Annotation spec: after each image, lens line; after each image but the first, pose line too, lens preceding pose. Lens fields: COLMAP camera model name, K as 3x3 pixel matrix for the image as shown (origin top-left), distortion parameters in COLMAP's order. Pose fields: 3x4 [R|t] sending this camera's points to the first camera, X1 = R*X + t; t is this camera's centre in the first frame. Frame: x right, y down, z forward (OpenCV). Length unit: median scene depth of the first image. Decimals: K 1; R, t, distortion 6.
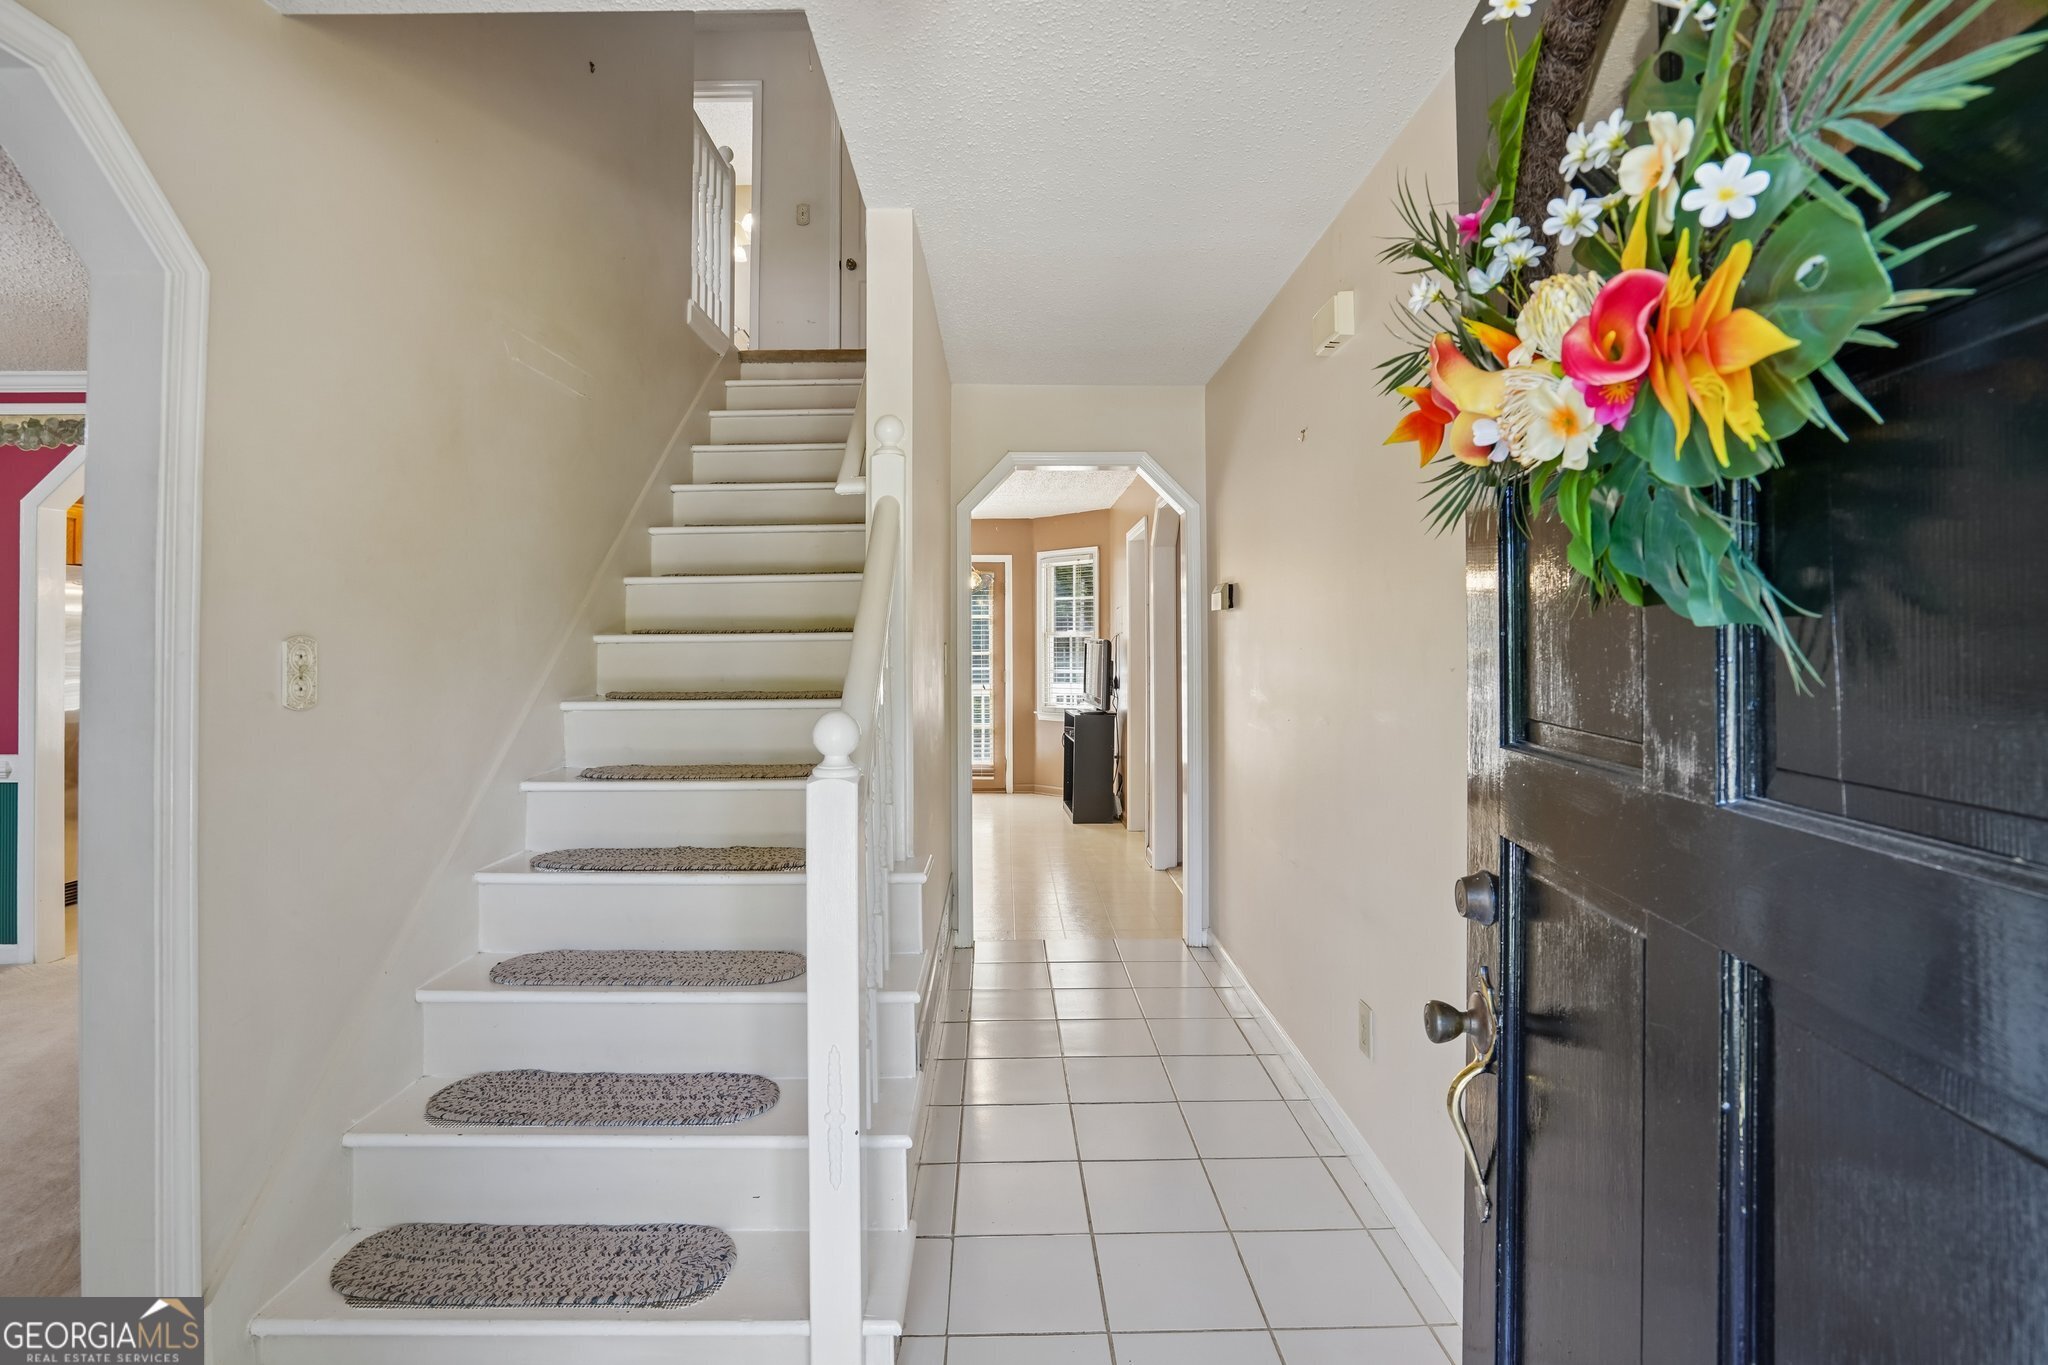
lens RADIAL K [[946.4, 0, 1011.2], [0, 946.4, 682.5], [0, 0, 1]] dist [-0.057486, 0.023480]
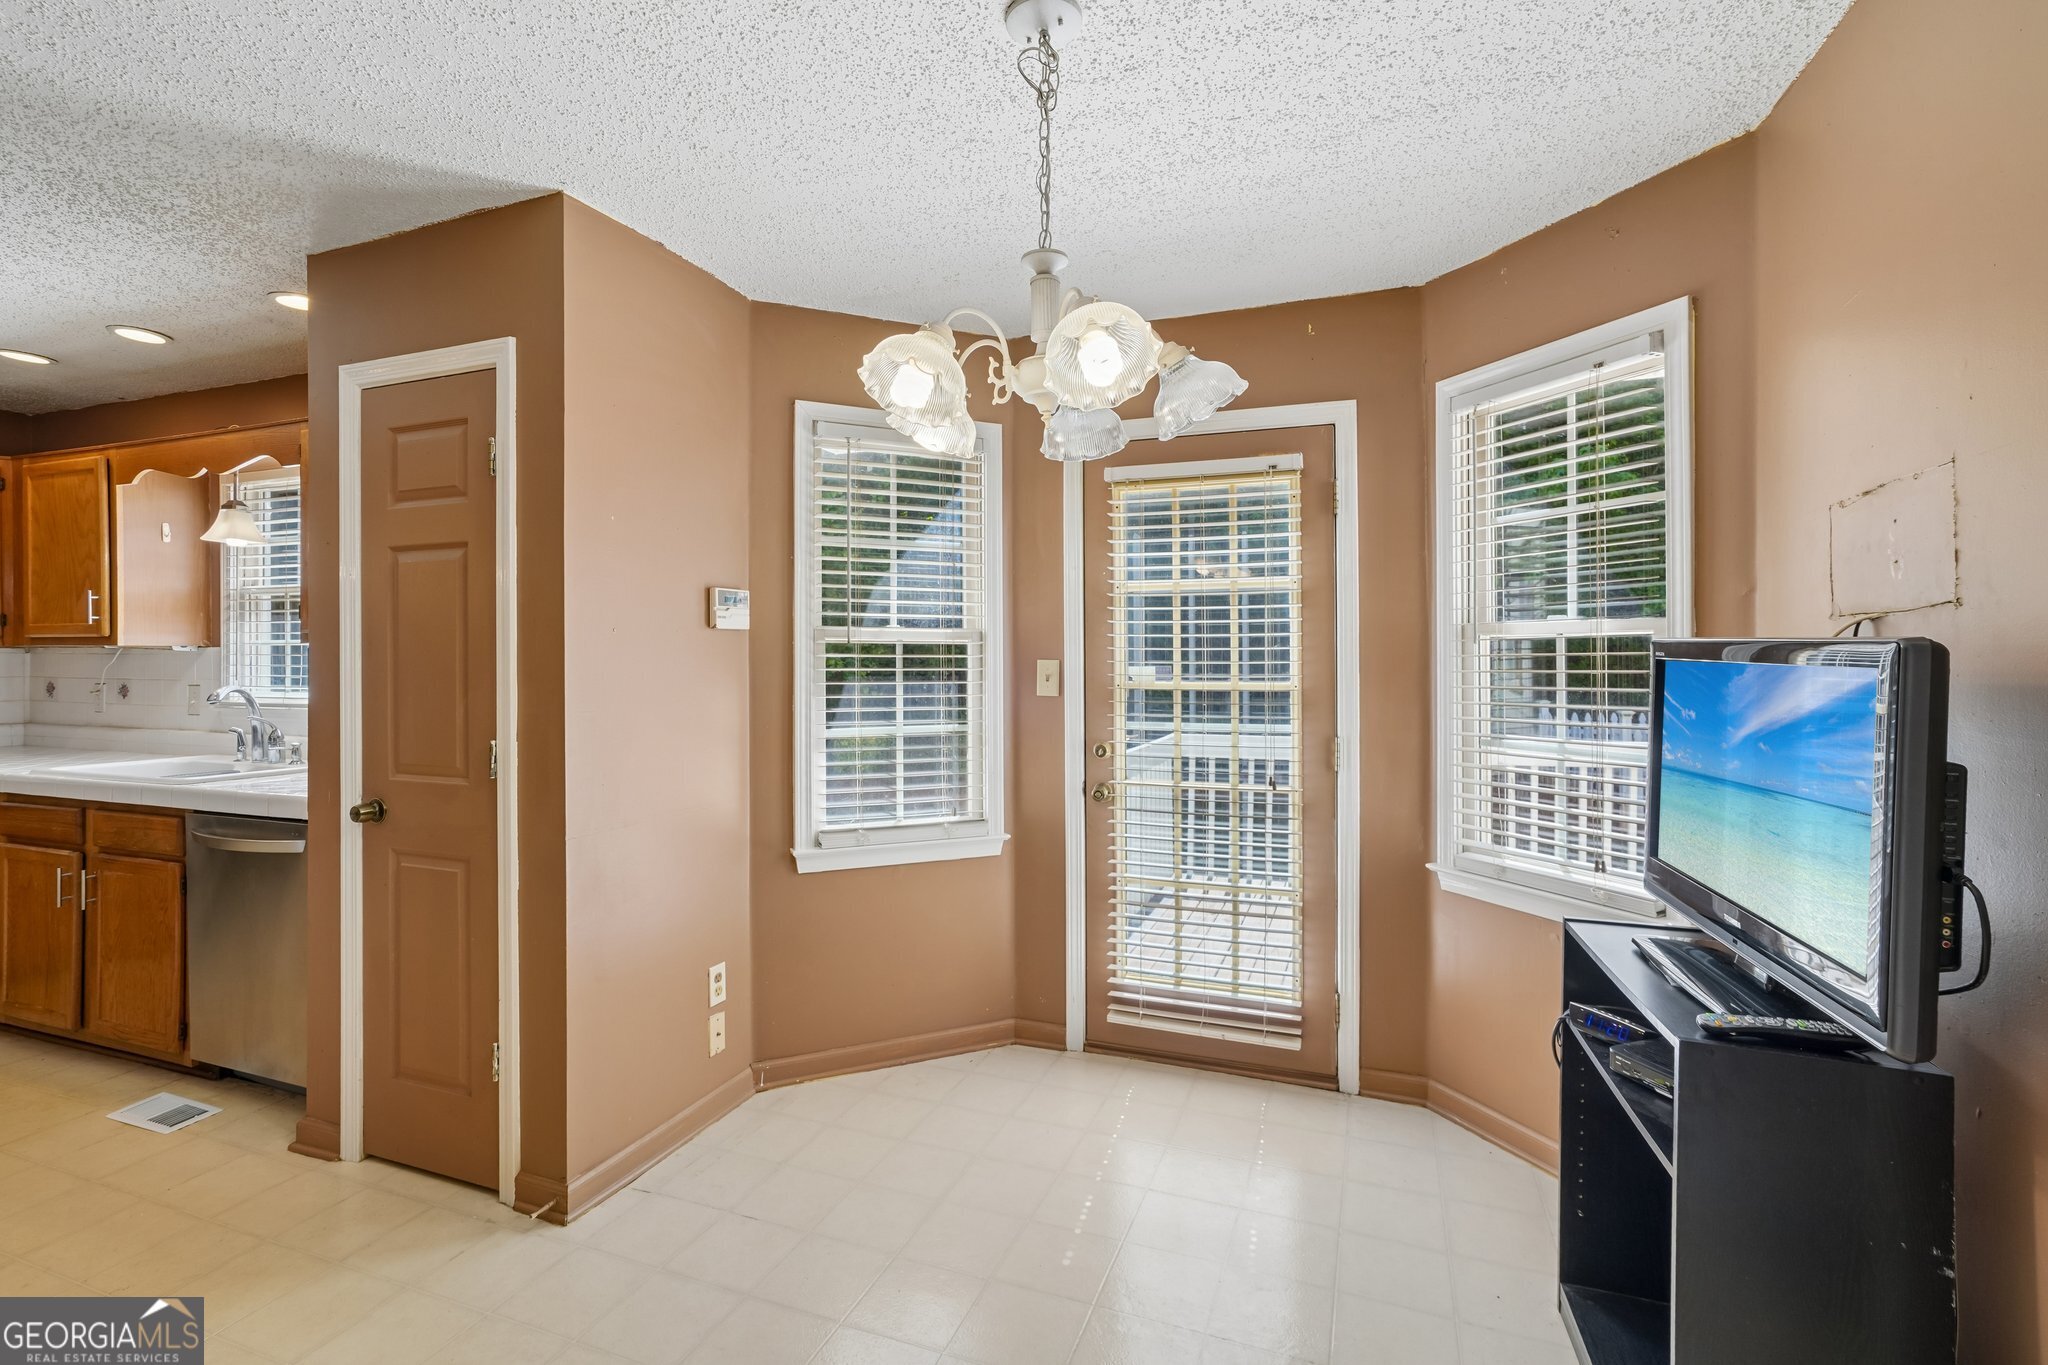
lens RADIAL K [[930.0, 0, 1030.4], [0, 930.0, 656.8], [0, 0, 1]] dist [-0.045929, 0.021582]
pose [[0.935998, -0.001641, -0.352001, 0.007628], [-0.008621, 0.999582, -0.027584, -0.031769], [0.351899, 0.028853, 0.935593, 0.647942]]
